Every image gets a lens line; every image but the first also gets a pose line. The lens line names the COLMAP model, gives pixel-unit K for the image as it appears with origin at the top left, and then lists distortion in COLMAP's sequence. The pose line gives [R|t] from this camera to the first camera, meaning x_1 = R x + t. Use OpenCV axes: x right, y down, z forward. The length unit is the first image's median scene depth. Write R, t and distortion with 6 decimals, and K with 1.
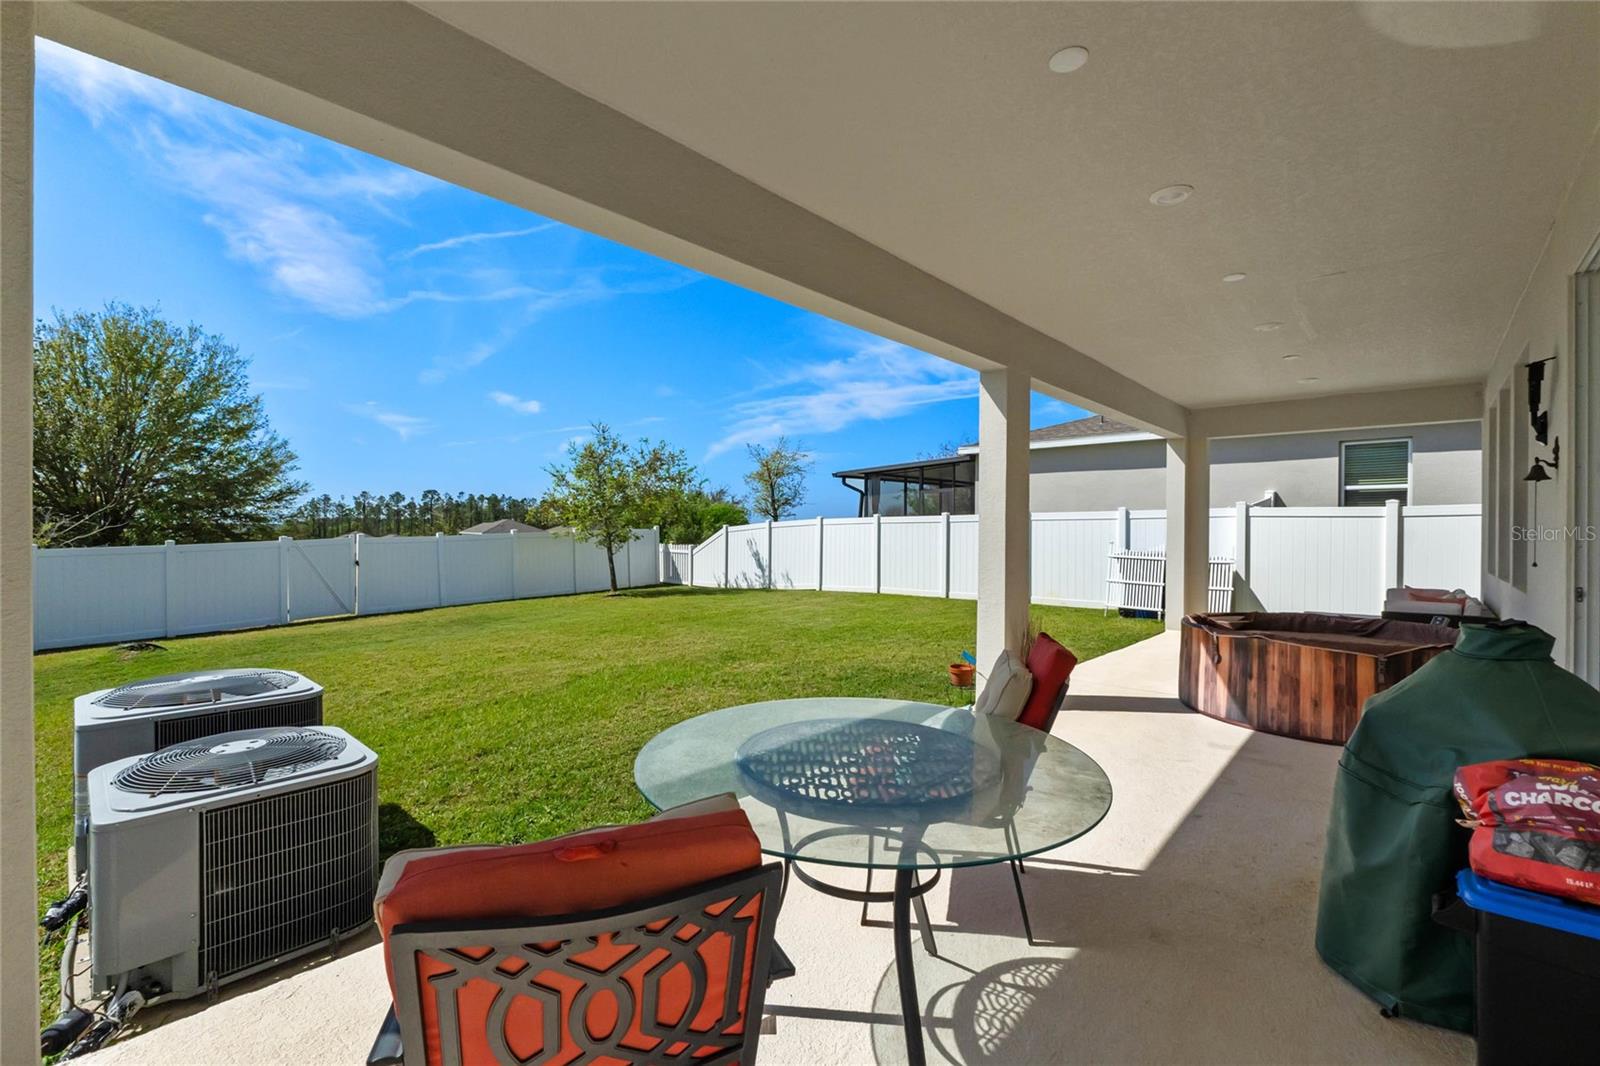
lens RADIAL K [[686.8, 0, 800.9], [0, 686.8, 539.1], [0, 0, 1]] dist [-0.004500, 0.002316]
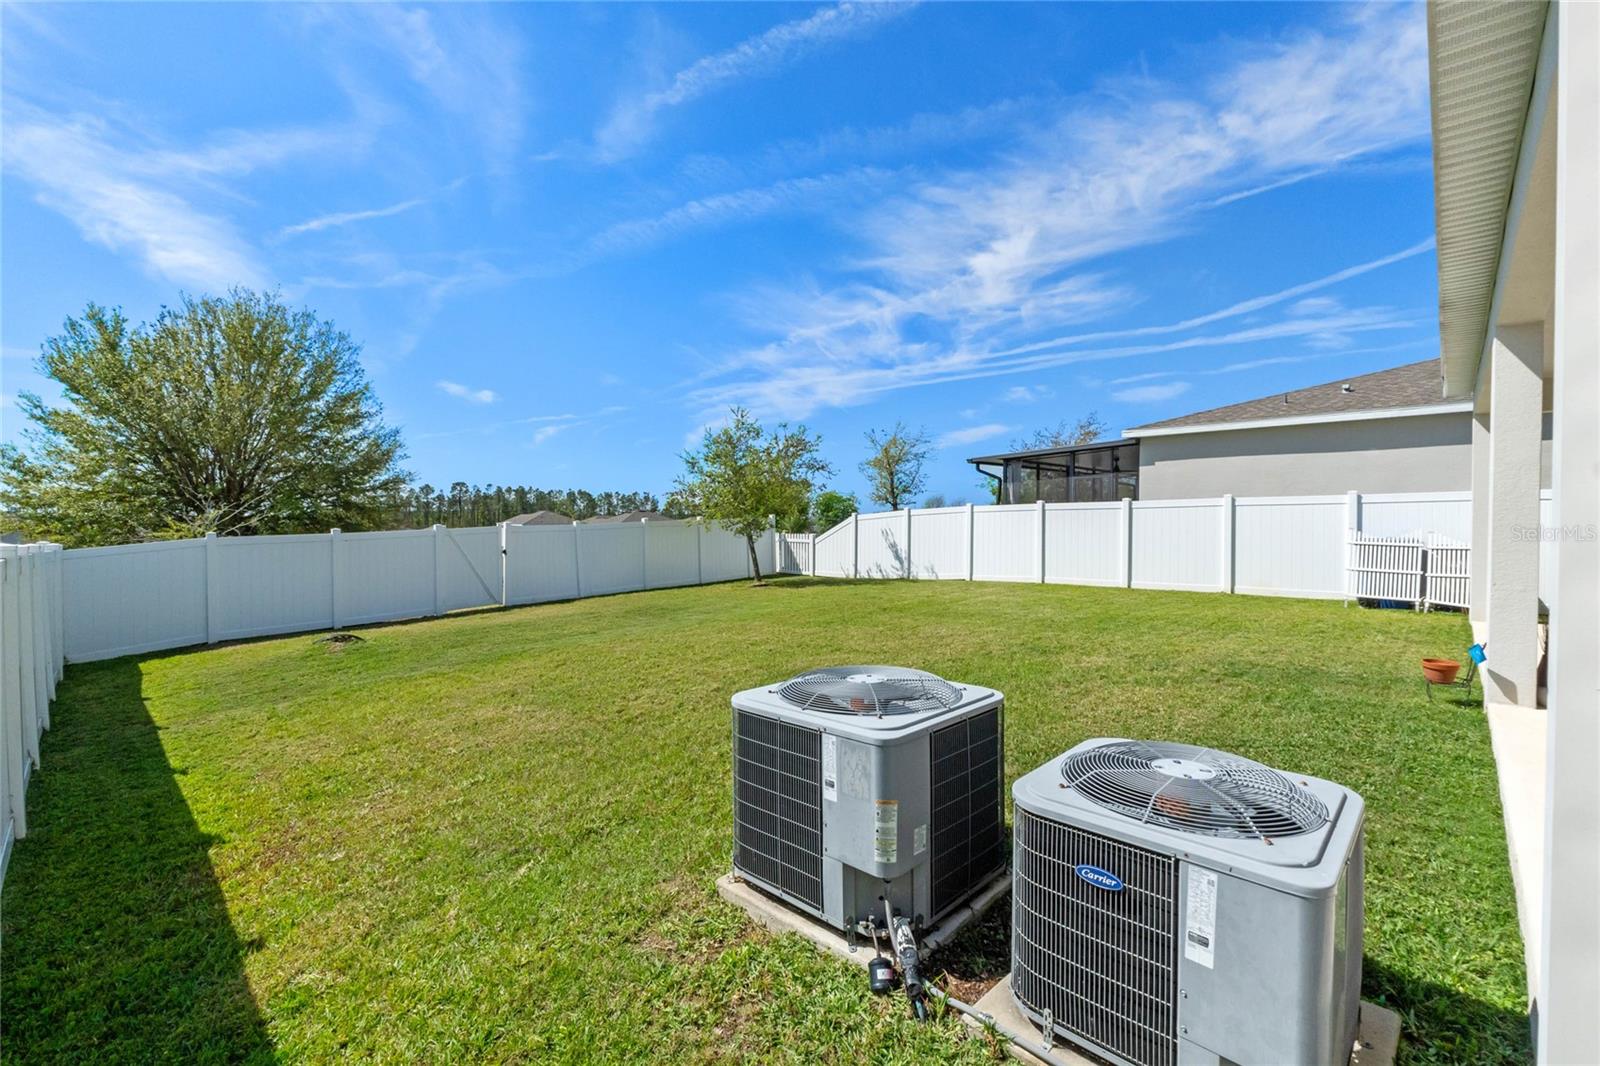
lens RADIAL K [[686.8, 0, 798.3], [0, 686.8, 537.0], [0, 0, 1]] dist [-0.004500, 0.002316]
pose [[0.999794, -0.001498, -0.020251, -0.174632], [0.001669, 0.999963, 0.008442, 0.004951], [0.020238, -0.008474, 0.999759, 0.031553]]
